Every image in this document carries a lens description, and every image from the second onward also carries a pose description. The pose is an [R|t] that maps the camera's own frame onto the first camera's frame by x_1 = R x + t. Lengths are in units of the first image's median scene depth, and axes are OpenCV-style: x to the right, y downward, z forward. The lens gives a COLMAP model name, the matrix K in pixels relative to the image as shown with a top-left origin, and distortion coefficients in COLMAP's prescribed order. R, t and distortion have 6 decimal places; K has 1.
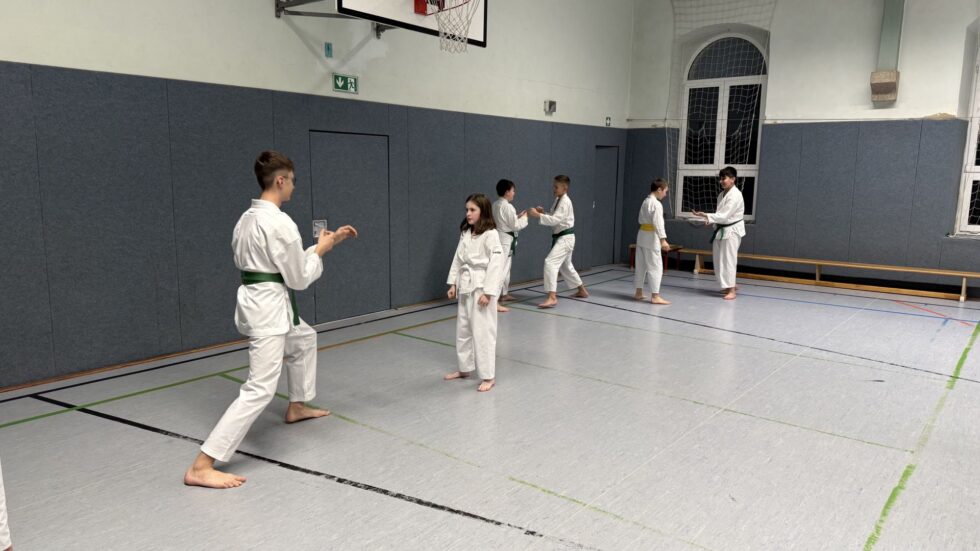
lens RADIAL K [[673.8, 0, 488.2], [0, 673.8, 277.4], [0, 0, 1]] dist [0.069899, -0.084812]
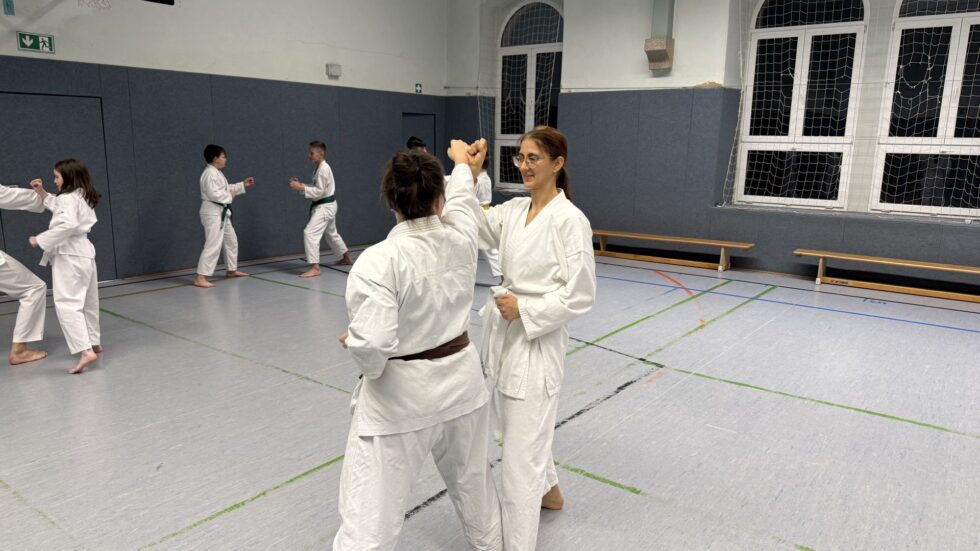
lens RADIAL K [[673.8, 0, 491.0], [0, 673.8, 281.3], [0, 0, 1]] dist [0.069899, -0.084812]
pose [[0.999497, -0.001425, 0.031682, 0.309097], [-0.000042, 0.998929, 0.046261, 0.004177], [-0.031714, -0.046239, 0.998427, 0.005806]]
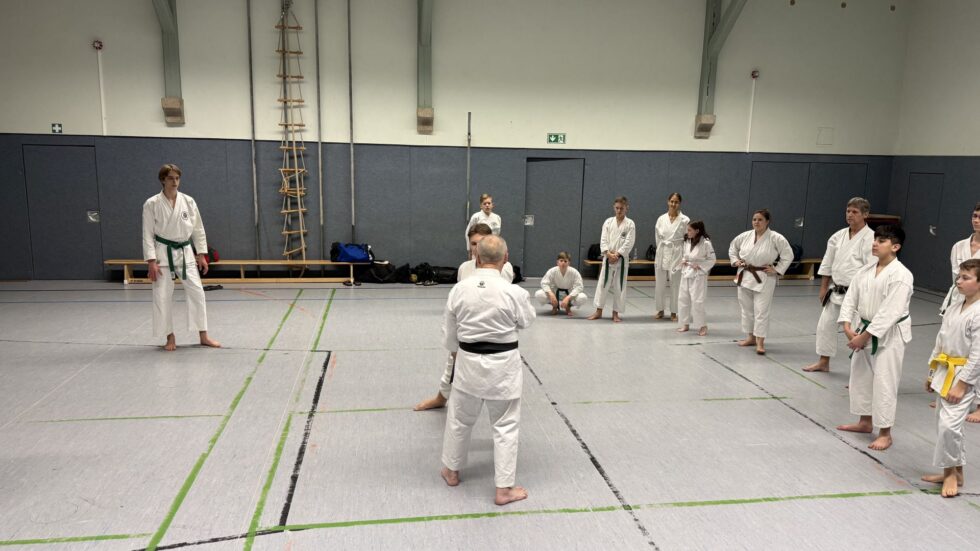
lens RADIAL K [[673.8, 0, 476.3], [0, 673.8, 272.3], [0, 0, 1]] dist [0.069899, -0.084812]
pose [[-0.684183, 0.092509, -0.723419, 1.049538], [-0.143919, 0.955292, 0.258273, -0.138140], [0.714969, 0.280820, -0.640281, 0.600702]]
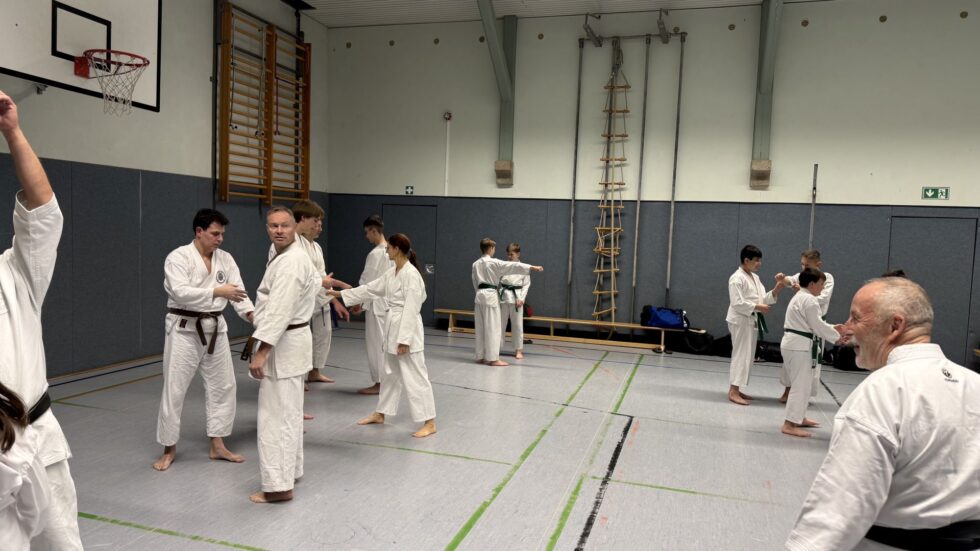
lens RADIAL K [[673.8, 0, 489.8], [0, 673.8, 285.2], [0, 0, 1]] dist [0.069899, -0.084812]
pose [[-0.928843, -0.018512, -0.370010, 0.999677], [-0.107811, 0.969032, 0.222157, -0.089176], [0.354439, 0.246240, -0.902075, 0.542125]]
